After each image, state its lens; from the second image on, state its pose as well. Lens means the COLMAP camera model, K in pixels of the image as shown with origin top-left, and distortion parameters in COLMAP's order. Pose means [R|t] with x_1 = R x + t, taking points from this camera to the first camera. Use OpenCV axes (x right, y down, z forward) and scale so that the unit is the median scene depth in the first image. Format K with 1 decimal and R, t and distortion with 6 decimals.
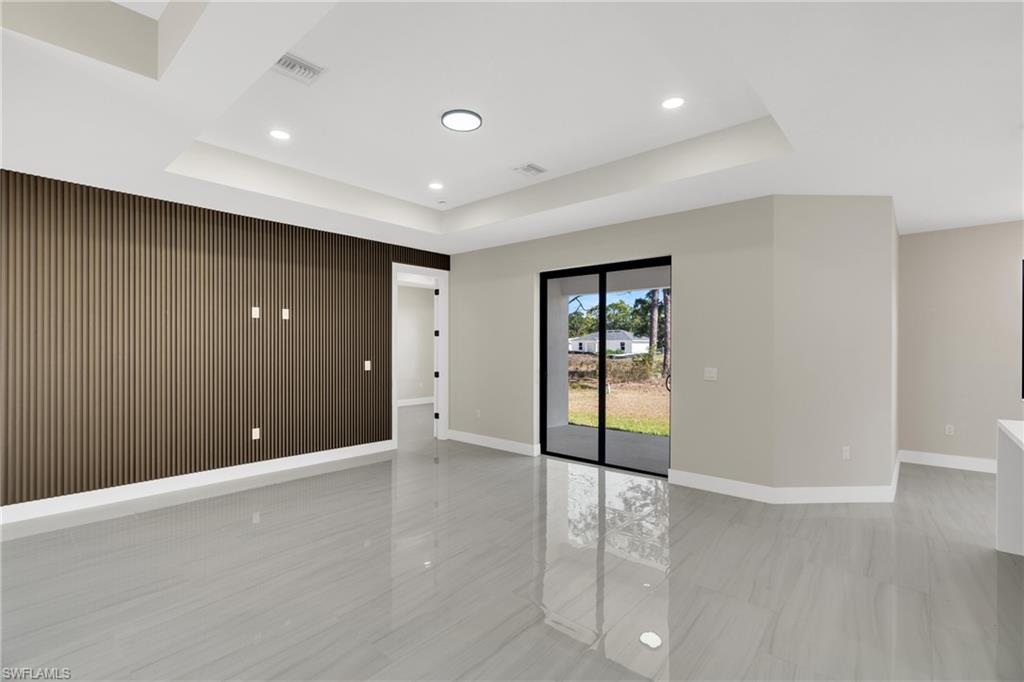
lens RADIAL K [[486.8, 0, 511.2], [0, 486.8, 346.6], [0, 0, 1]] dist [-0.001765, 0.000141]
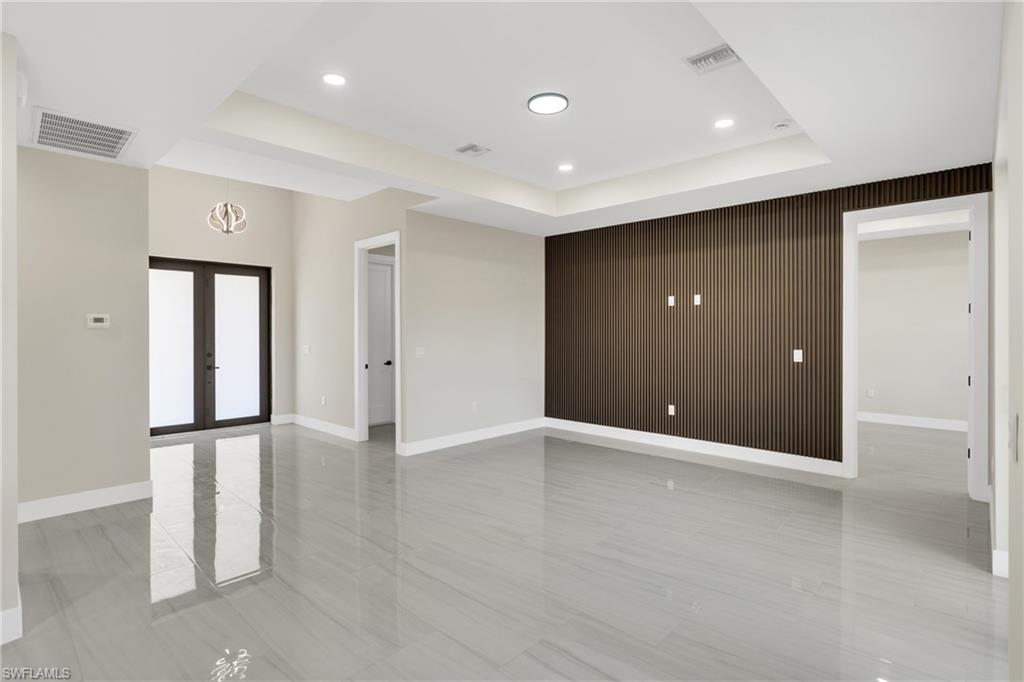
lens RADIAL K [[486.8, 0, 513.8], [0, 486.8, 324.6], [0, 0, 1]] dist [-0.001765, 0.000141]
pose [[-0.052405, -0.014012, -0.998528, 0.510057], [0.001922, 0.999898, -0.014132, -0.000979], [0.998624, -0.002659, -0.052373, 0.585152]]
